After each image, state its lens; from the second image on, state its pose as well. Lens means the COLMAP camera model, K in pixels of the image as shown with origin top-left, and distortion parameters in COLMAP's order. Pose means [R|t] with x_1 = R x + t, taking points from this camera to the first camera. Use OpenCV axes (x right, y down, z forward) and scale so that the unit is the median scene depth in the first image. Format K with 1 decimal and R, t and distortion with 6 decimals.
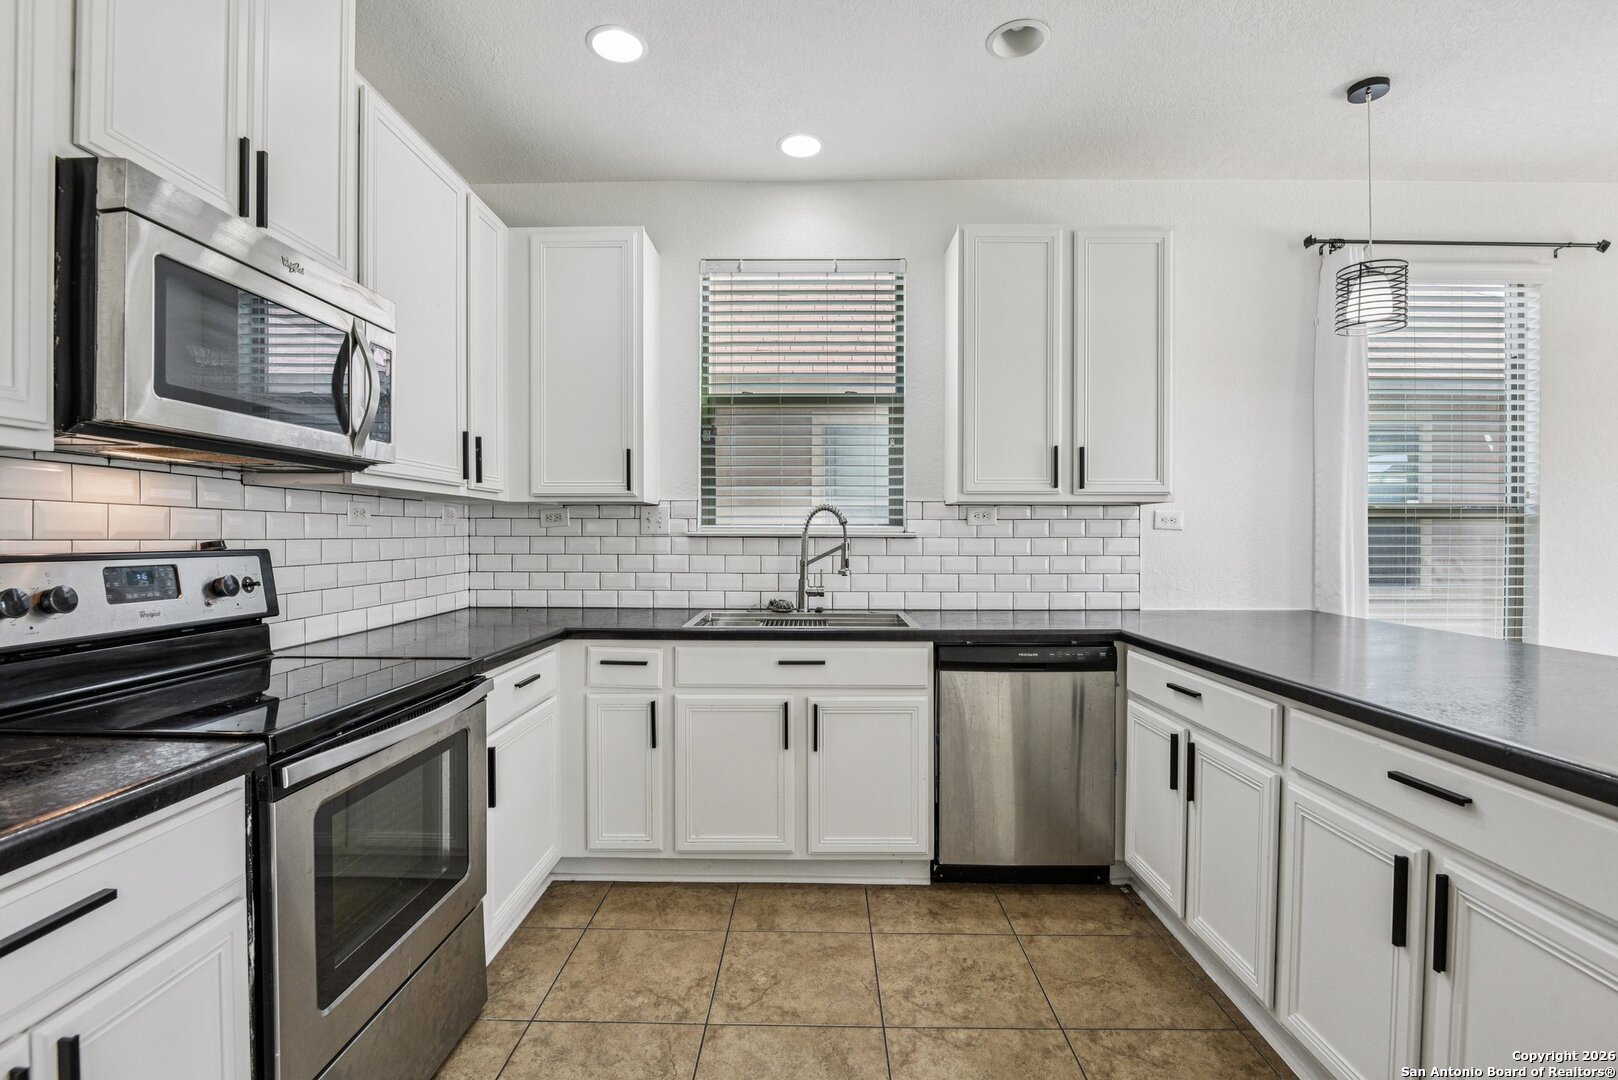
lens RADIAL K [[743.3, 0, 814.0], [0, 743.3, 536.8], [0, 0, 1]] dist [-0.013745, -0.000940]
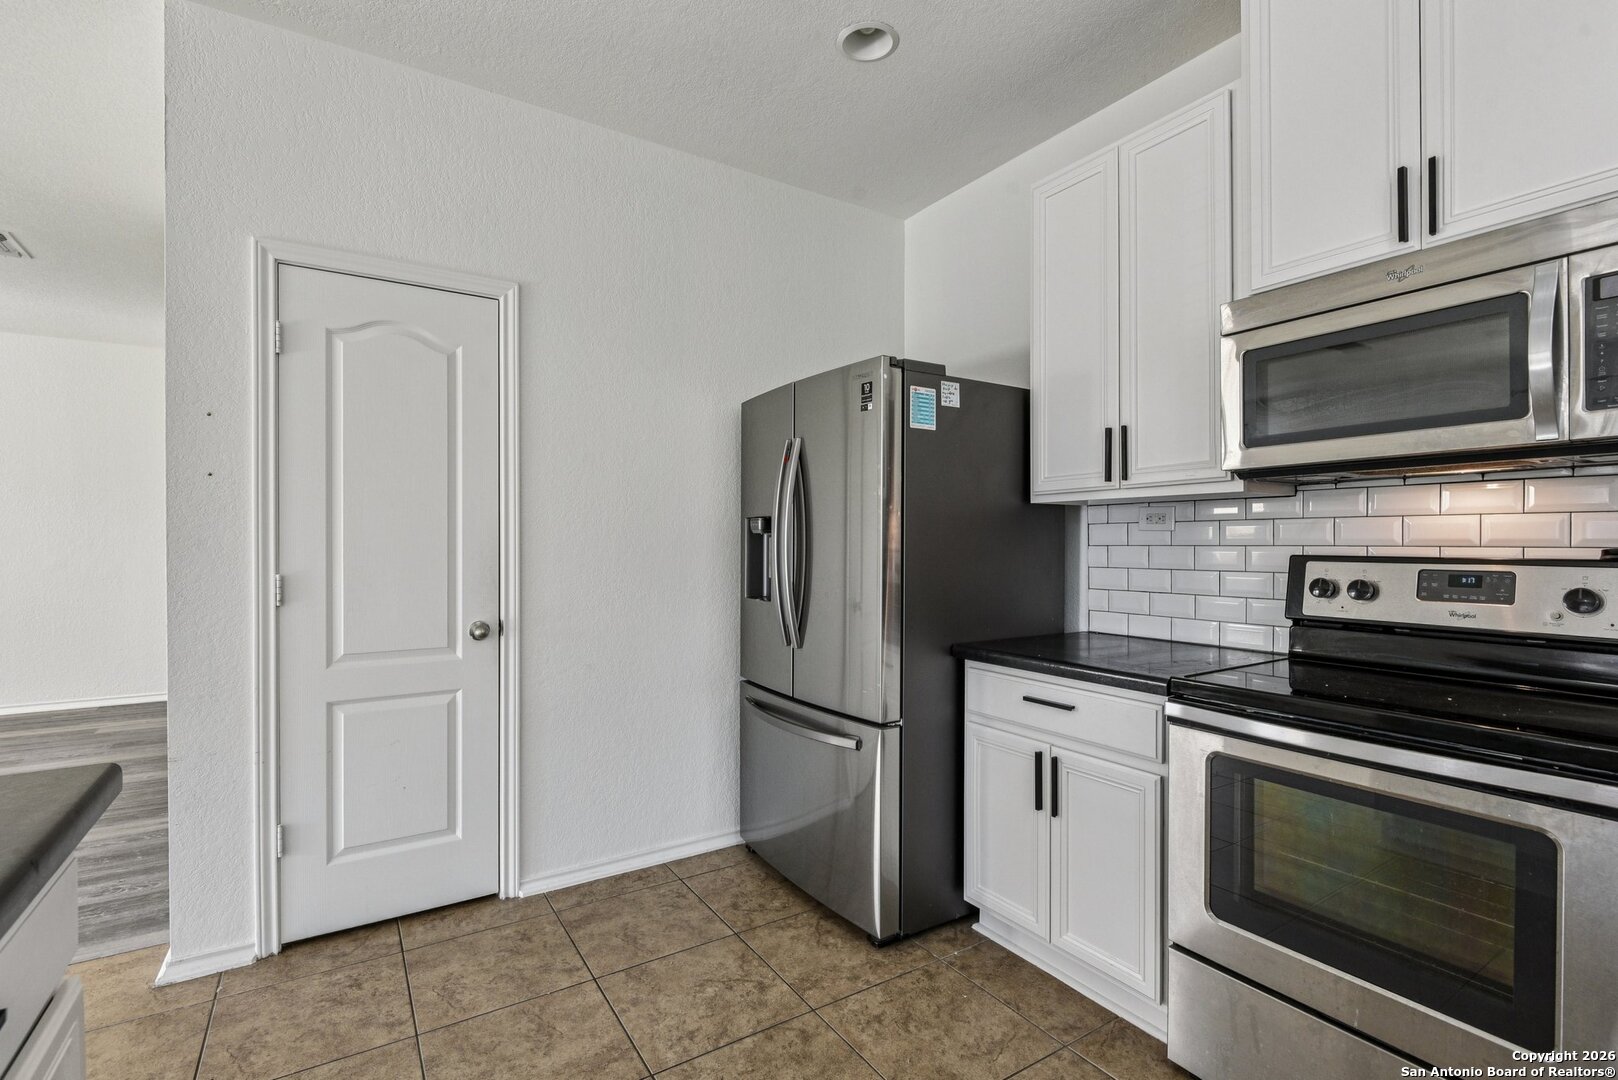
lens RADIAL K [[743.3, 0, 806.2], [0, 743.3, 555.4], [0, 0, 1]] dist [-0.013745, -0.000940]
pose [[-0.846960, 0.016209, -0.531410, 0.299753], [0.004485, 0.999717, 0.023345, -0.007572], [0.531638, 0.017389, -0.846793, 0.831343]]
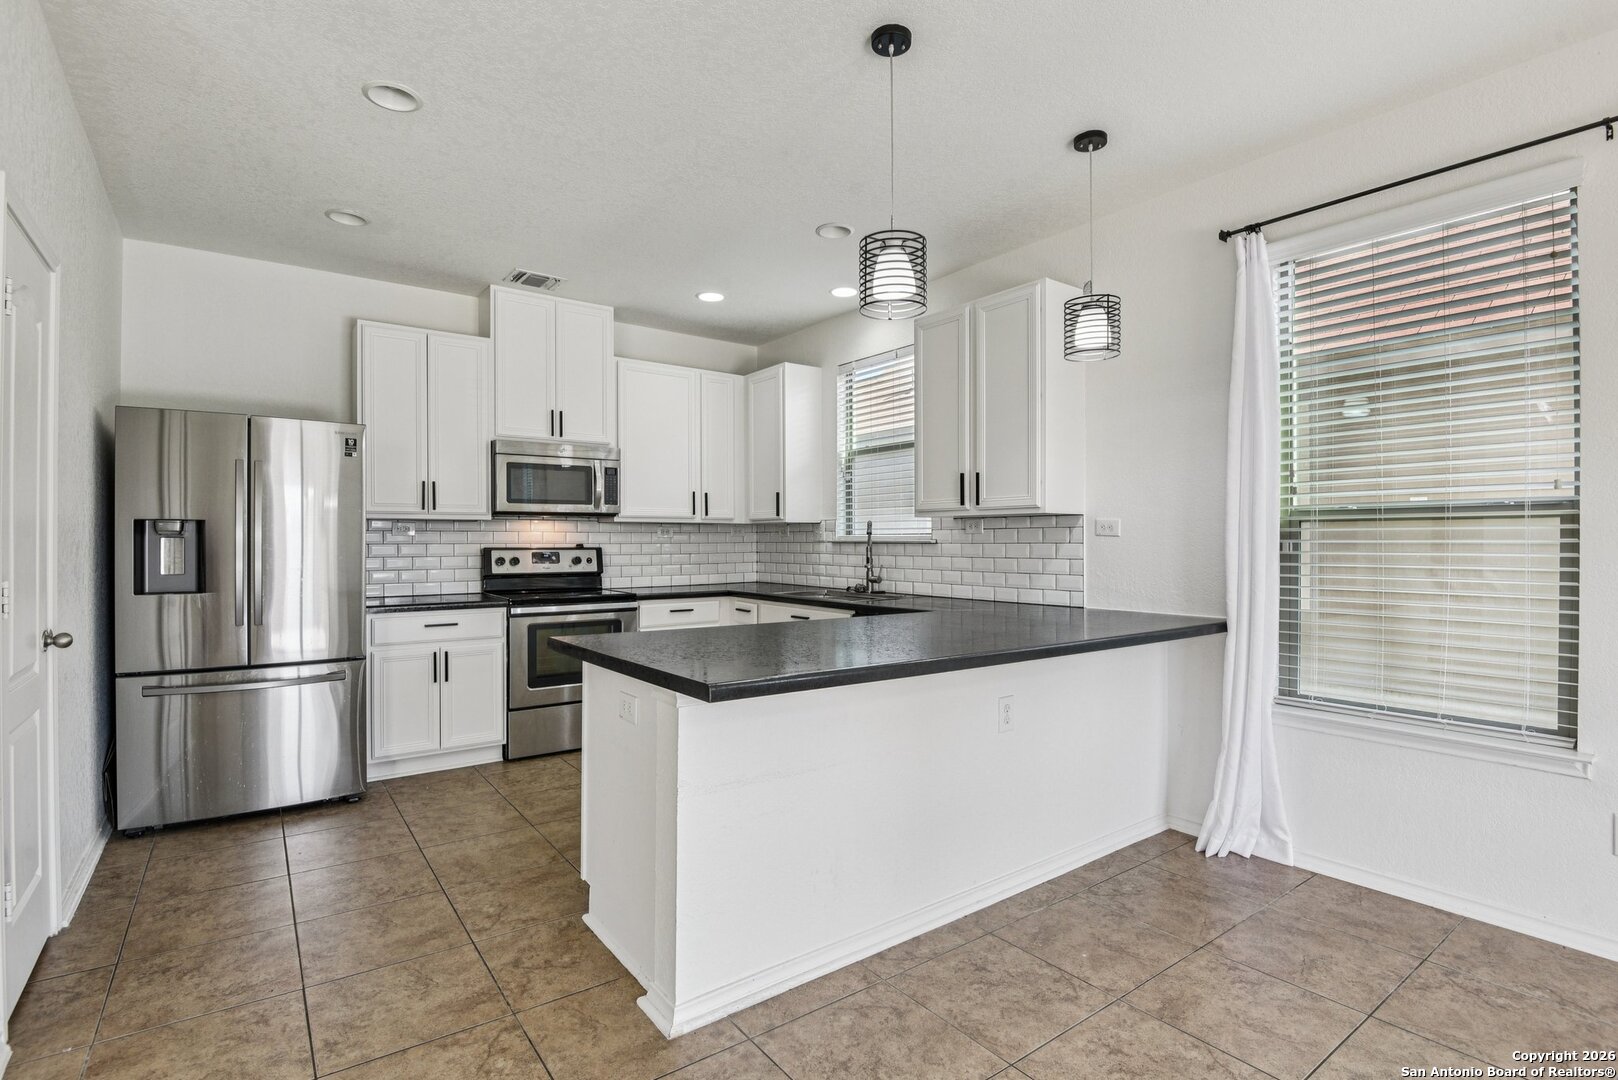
lens RADIAL K [[766.0, 0, 813.4], [0, 766.0, 541.4], [0, 0, 1]] dist [0.003762, -0.000028]
pose [[0.593987, -0.001782, -0.804473, 1.380526], [-0.000053, 0.999997, -0.002254, 0.001550], [0.804475, 0.001382, 0.593985, -0.004230]]
